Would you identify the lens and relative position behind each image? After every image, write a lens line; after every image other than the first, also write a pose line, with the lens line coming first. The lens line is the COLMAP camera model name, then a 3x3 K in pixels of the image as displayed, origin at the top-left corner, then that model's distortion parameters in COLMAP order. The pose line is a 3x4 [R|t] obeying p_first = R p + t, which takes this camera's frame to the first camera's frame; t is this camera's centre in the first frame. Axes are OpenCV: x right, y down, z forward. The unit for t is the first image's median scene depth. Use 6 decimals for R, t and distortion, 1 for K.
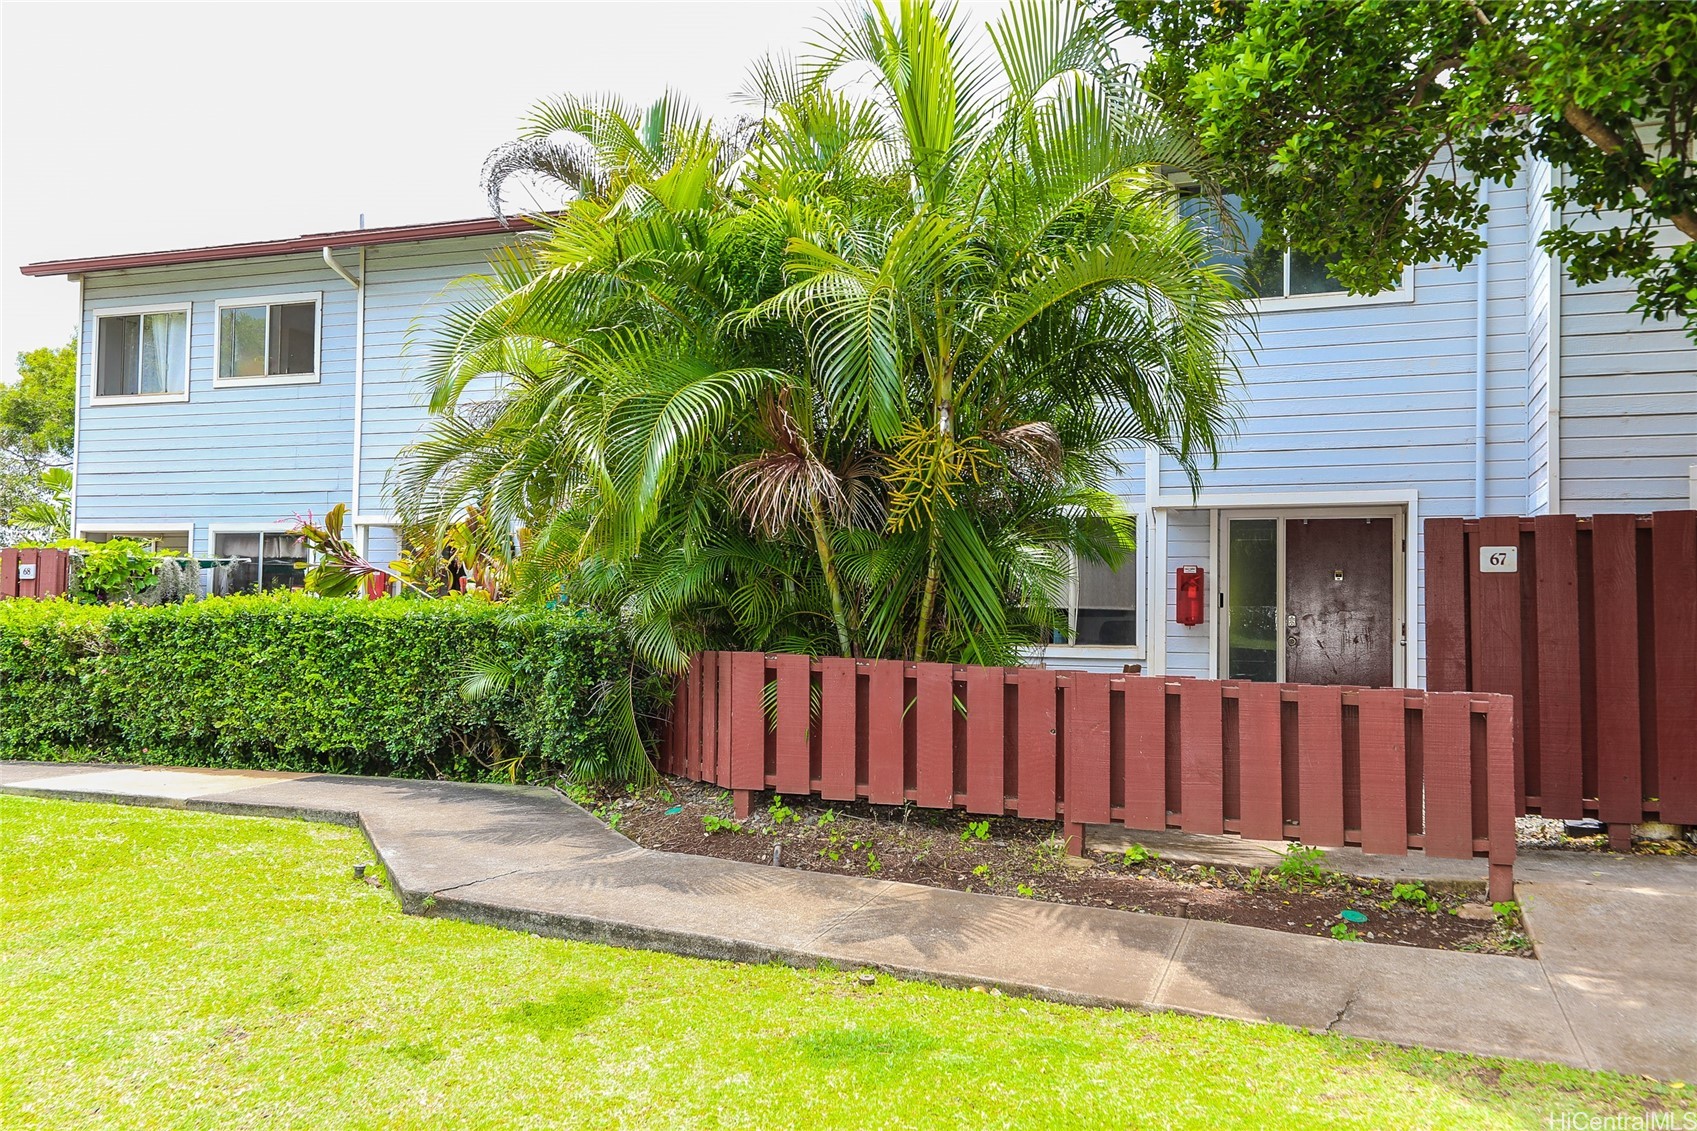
lens RADIAL K [[1339.1, 0, 851.8], [0, 1339.1, 555.2], [0, 0, 1]] dist [0.051213, -0.014646]
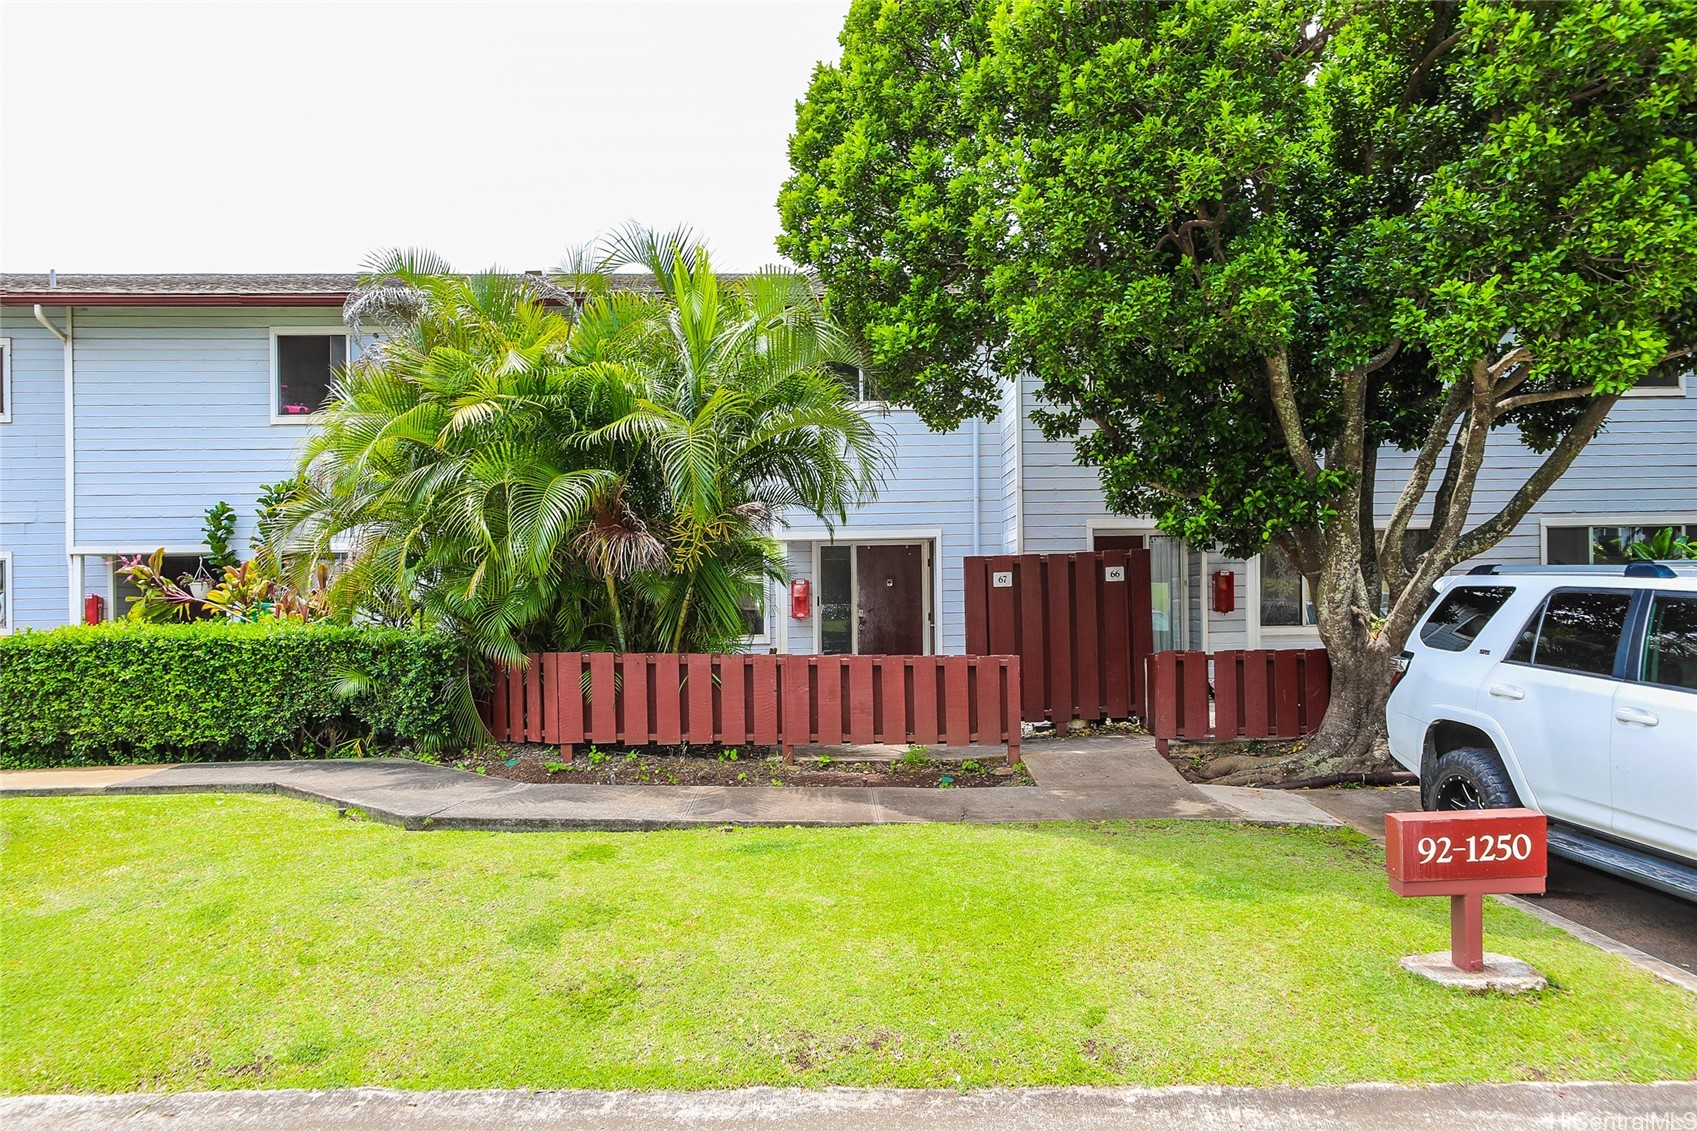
lens RADIAL K [[1489.6, 0, 846.1], [0, 1489.6, 565.7], [0, 0, 1]] dist [0.049705, -0.002685]
pose [[0.909008, -0.023498, 0.416116, -0.503304], [0.010297, 0.999371, 0.033942, -0.080826], [-0.416652, -0.026569, 0.908678, -0.665580]]
